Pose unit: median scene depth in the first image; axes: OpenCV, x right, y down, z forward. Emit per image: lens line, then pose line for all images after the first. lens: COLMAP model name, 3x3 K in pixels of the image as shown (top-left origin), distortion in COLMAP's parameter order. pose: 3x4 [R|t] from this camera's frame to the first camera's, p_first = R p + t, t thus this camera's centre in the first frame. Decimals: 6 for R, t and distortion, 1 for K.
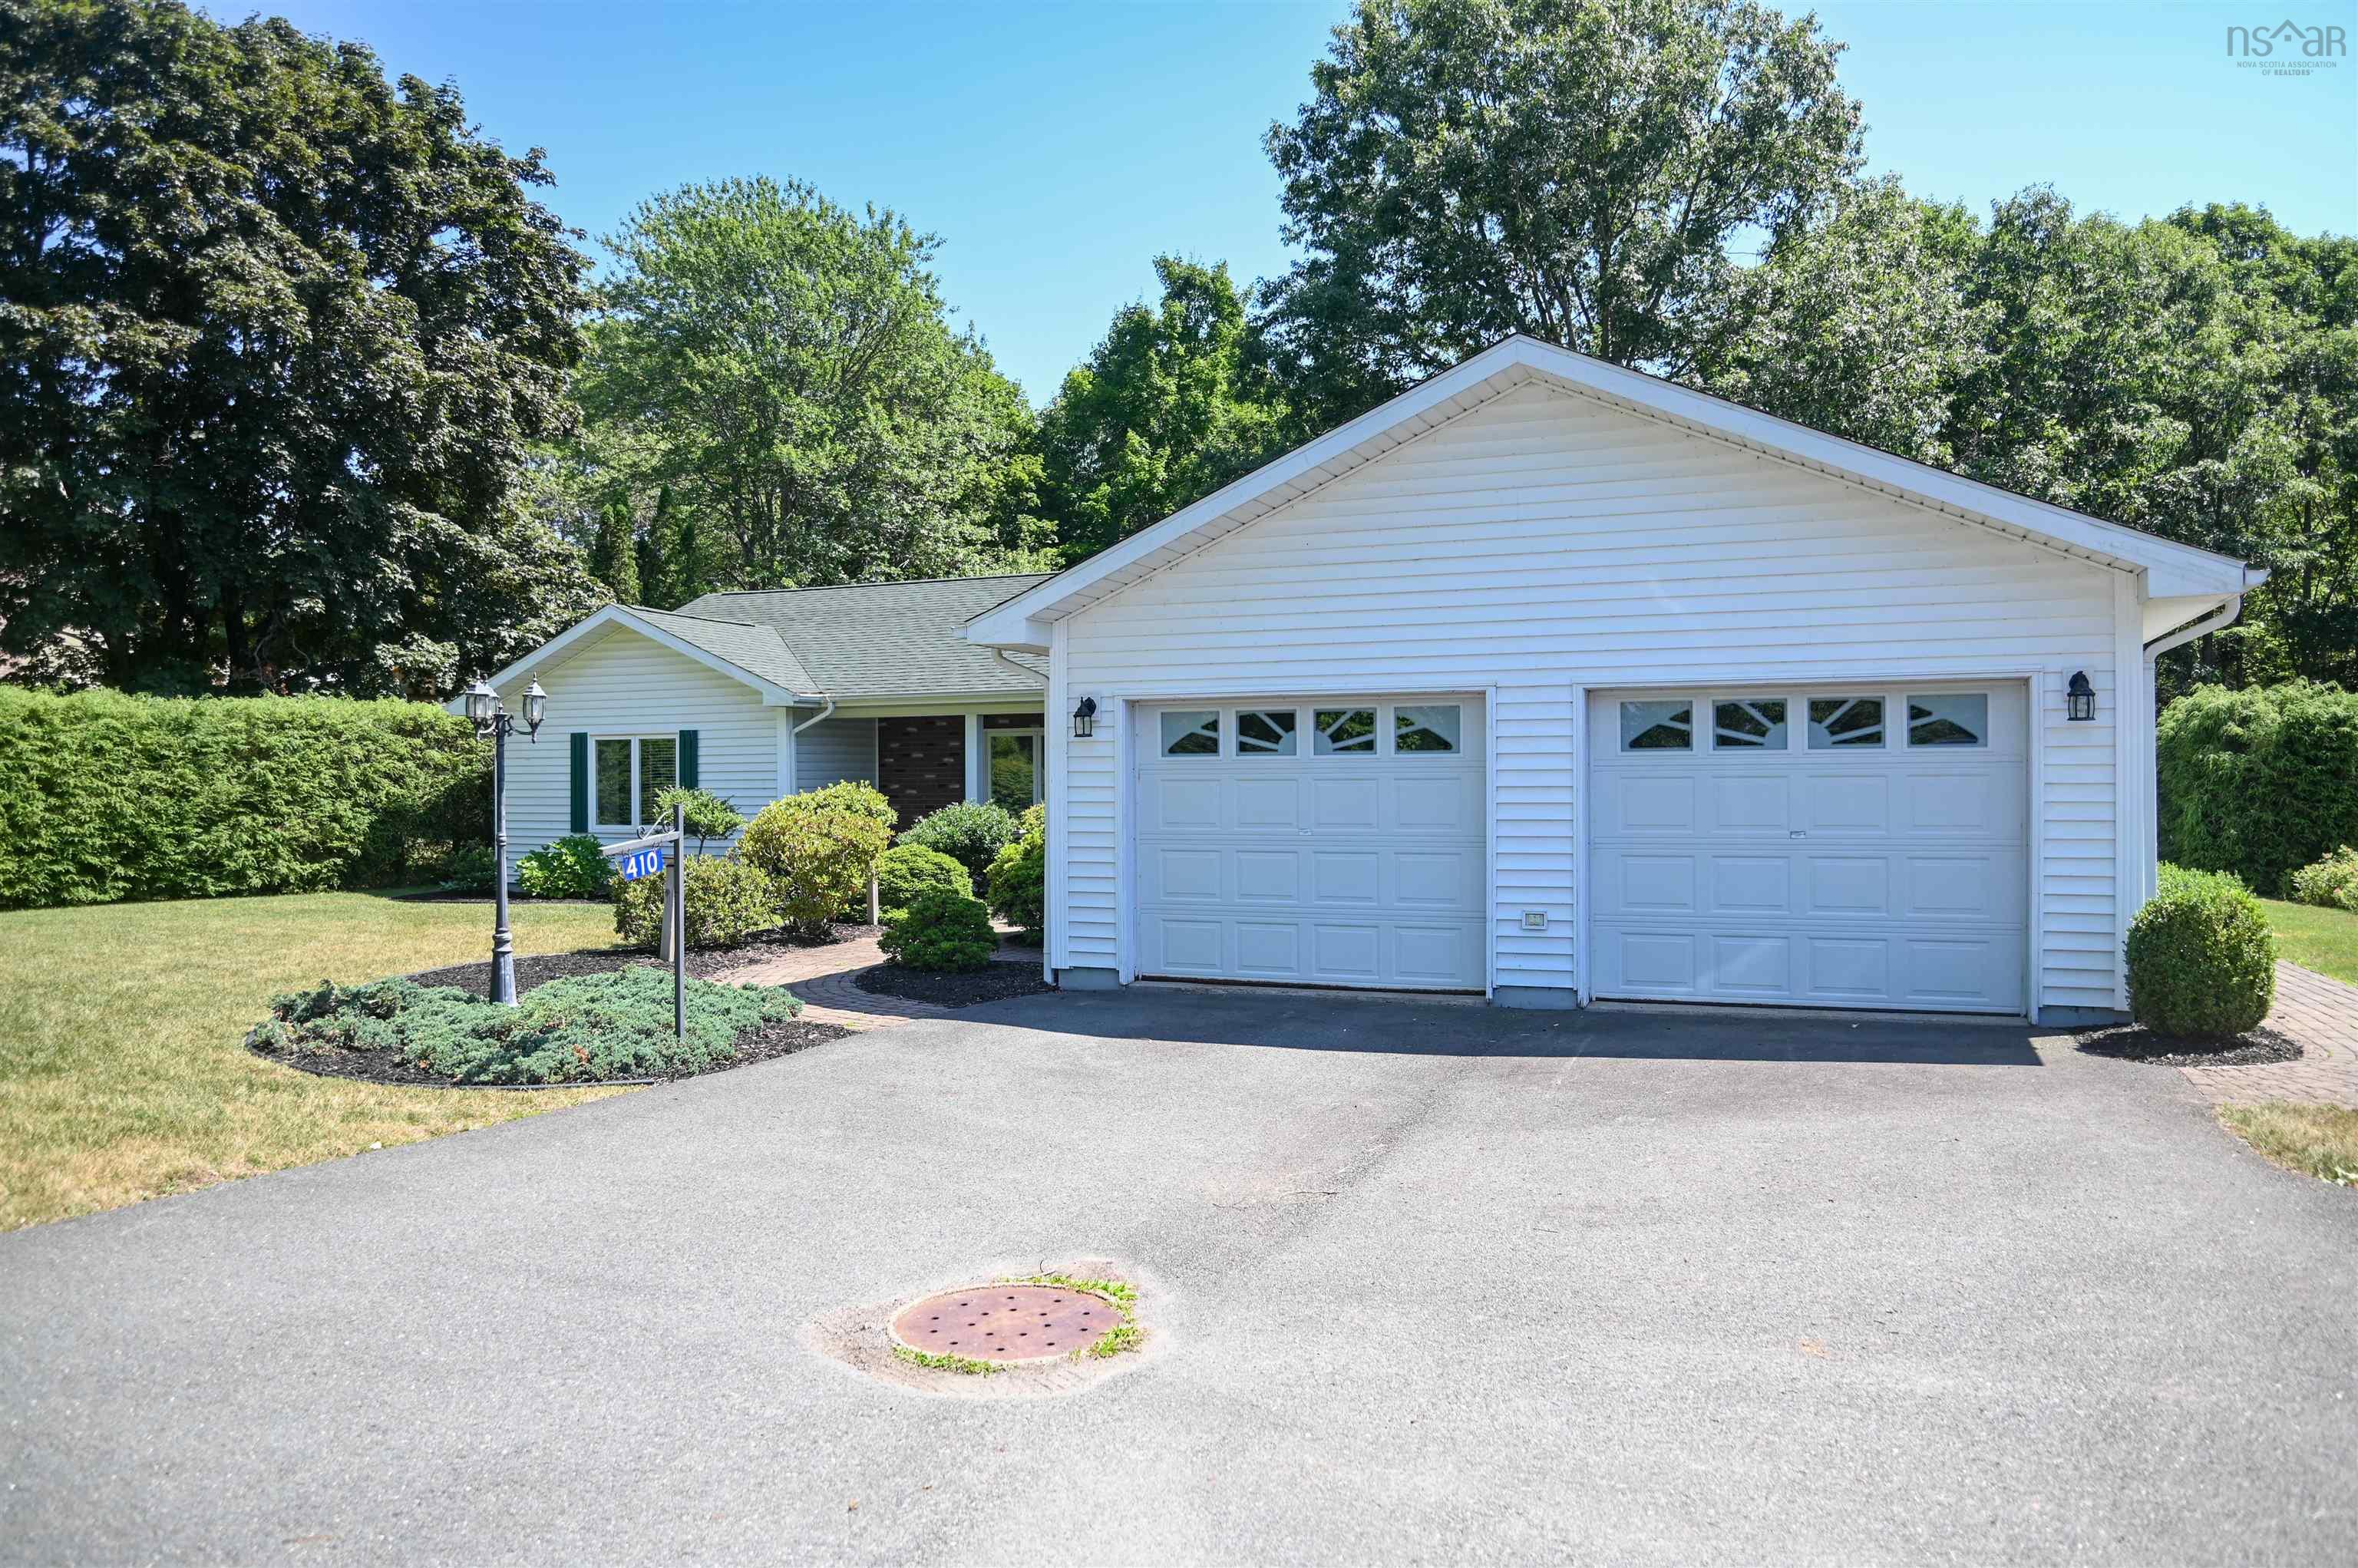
lens RADIAL K [[1597.2, 0, 1187.2], [0, 1597.2, 787.3], [0, 0, 1]] dist [-0.056129, -0.005520]
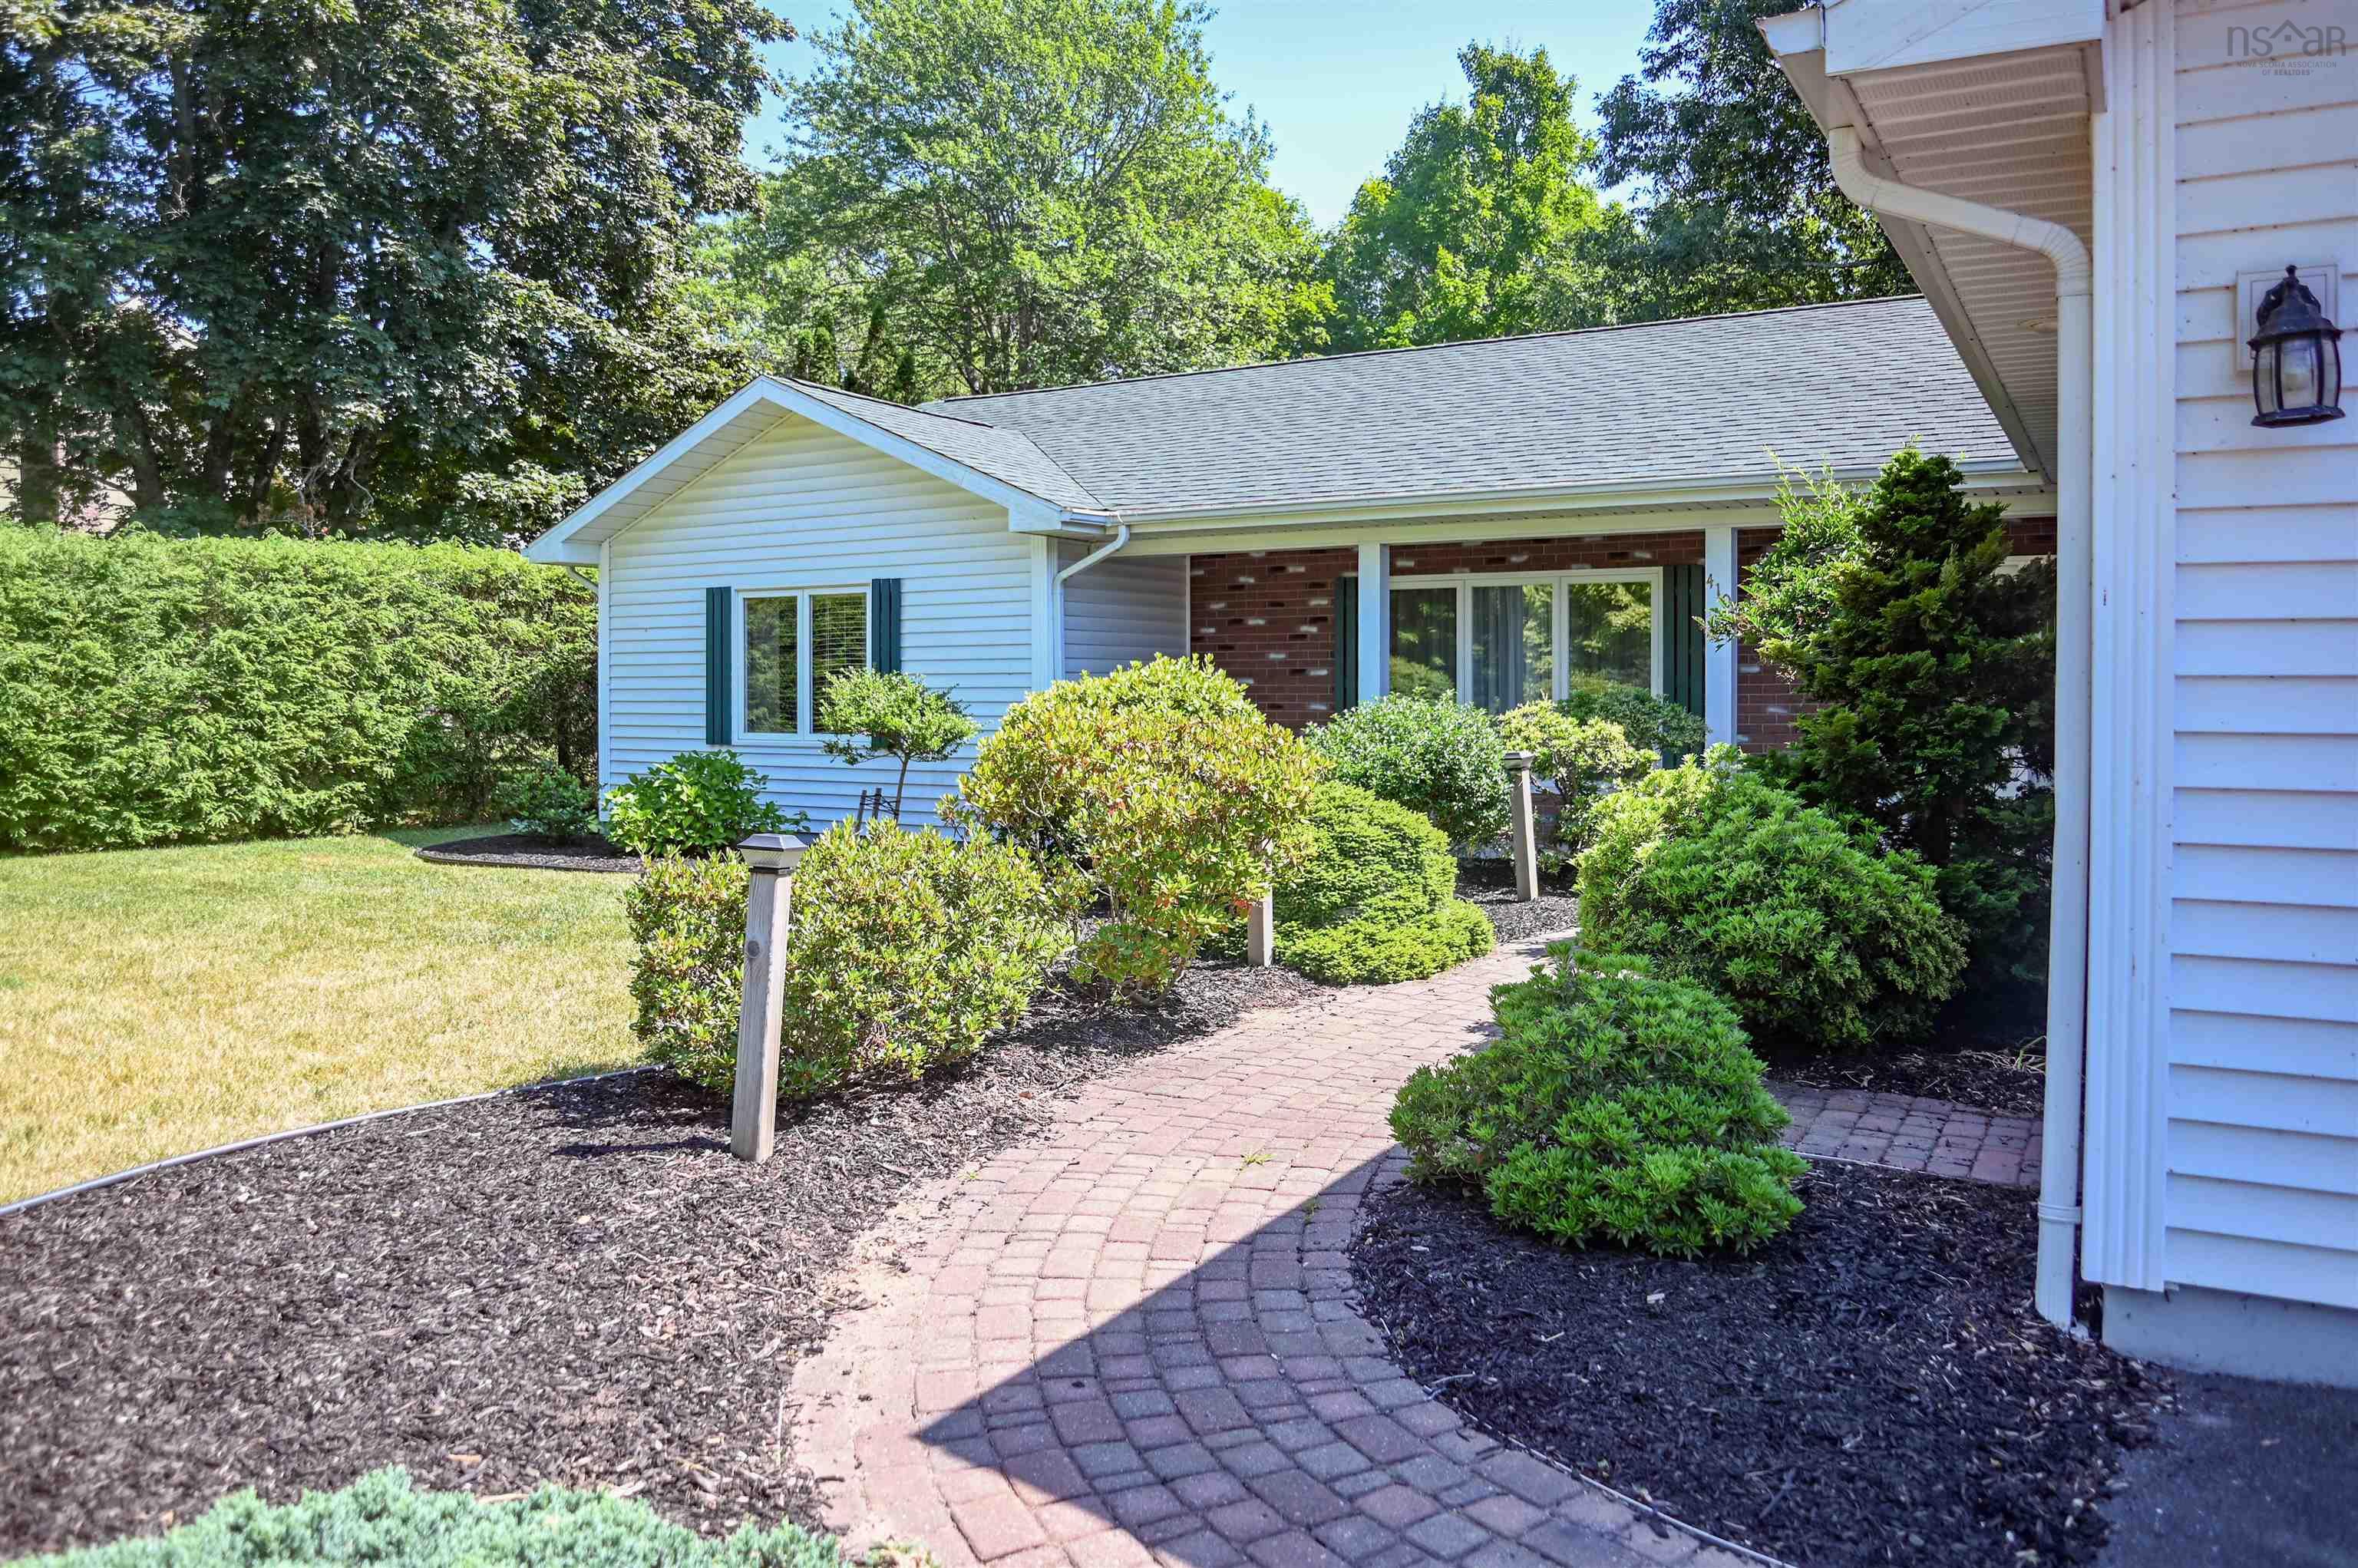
lens RADIAL K [[1665.1, 0, 1194.5], [0, 1665.1, 687.2], [0, 0, 1]] dist [-0.032208, -0.004207]
pose [[0.990187, 0.002724, -0.139721, -0.107899], [-0.003268, 0.999988, -0.003661, 0.007346], [0.139709, 0.004082, 0.990184, 0.384285]]
